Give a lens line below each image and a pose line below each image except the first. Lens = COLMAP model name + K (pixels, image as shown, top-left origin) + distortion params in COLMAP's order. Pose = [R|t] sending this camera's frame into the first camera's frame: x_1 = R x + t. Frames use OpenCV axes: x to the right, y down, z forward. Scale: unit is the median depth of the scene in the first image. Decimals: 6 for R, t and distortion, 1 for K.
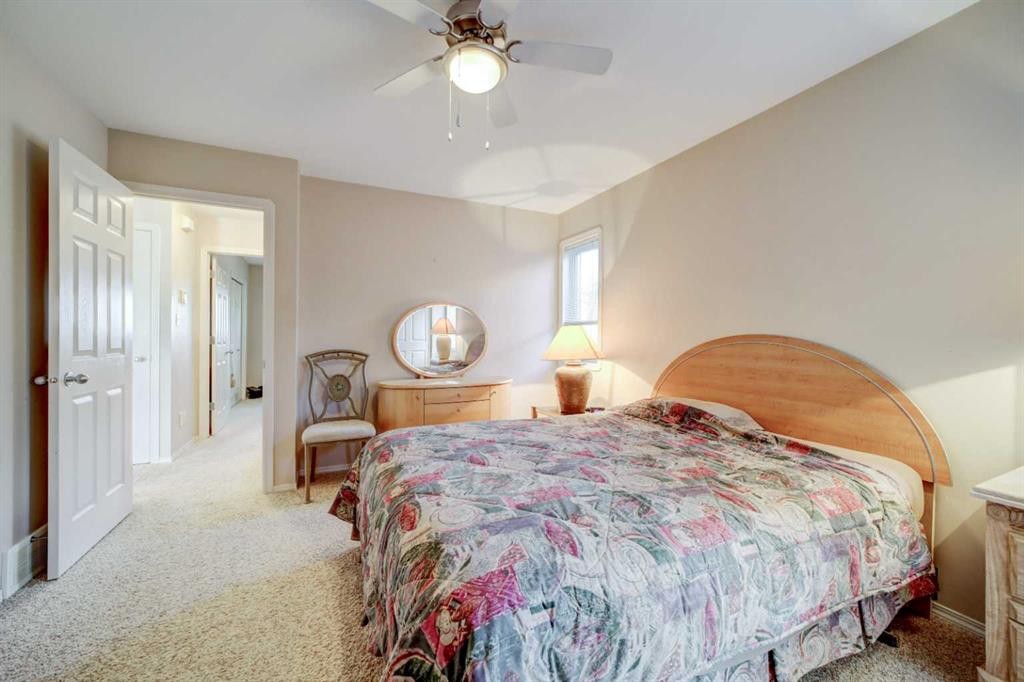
lens RADIAL K [[395.4, 0, 509.5], [0, 395.4, 337.5], [0, 0, 1]] dist [-0.013362, 0.000240]
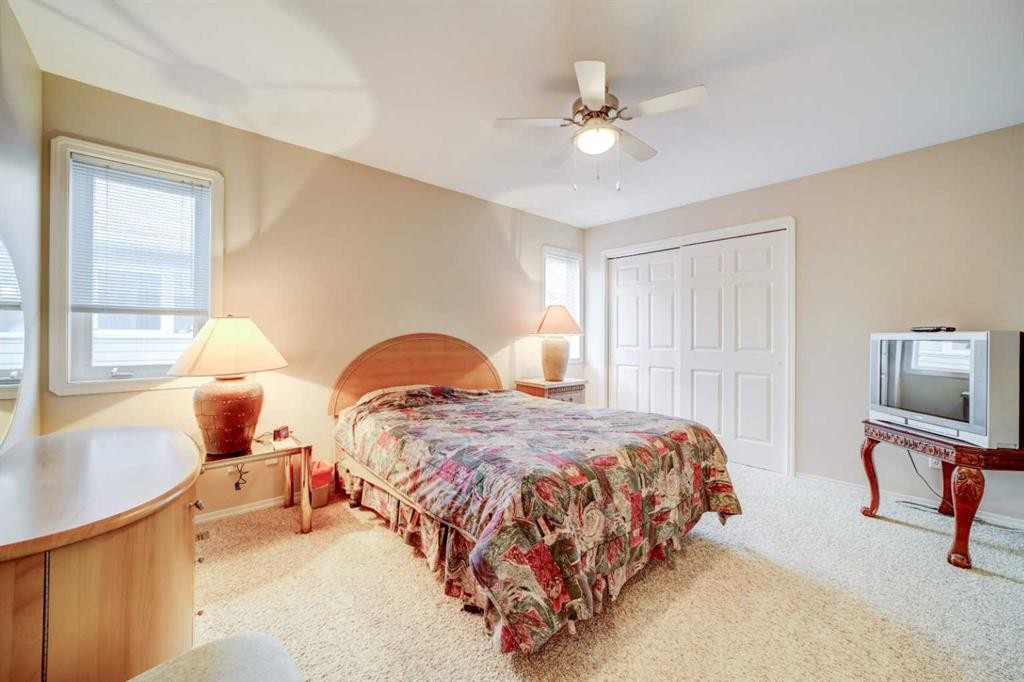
lens RADIAL K [[395.4, 0, 509.5], [0, 395.4, 337.5], [0, 0, 1]] dist [-0.013362, 0.000240]
pose [[-0.283047, -0.007596, 0.959076, -0.753922], [0.001442, 0.999964, 0.008346, -0.003538], [-0.959105, 0.003745, -0.283026, 0.962723]]
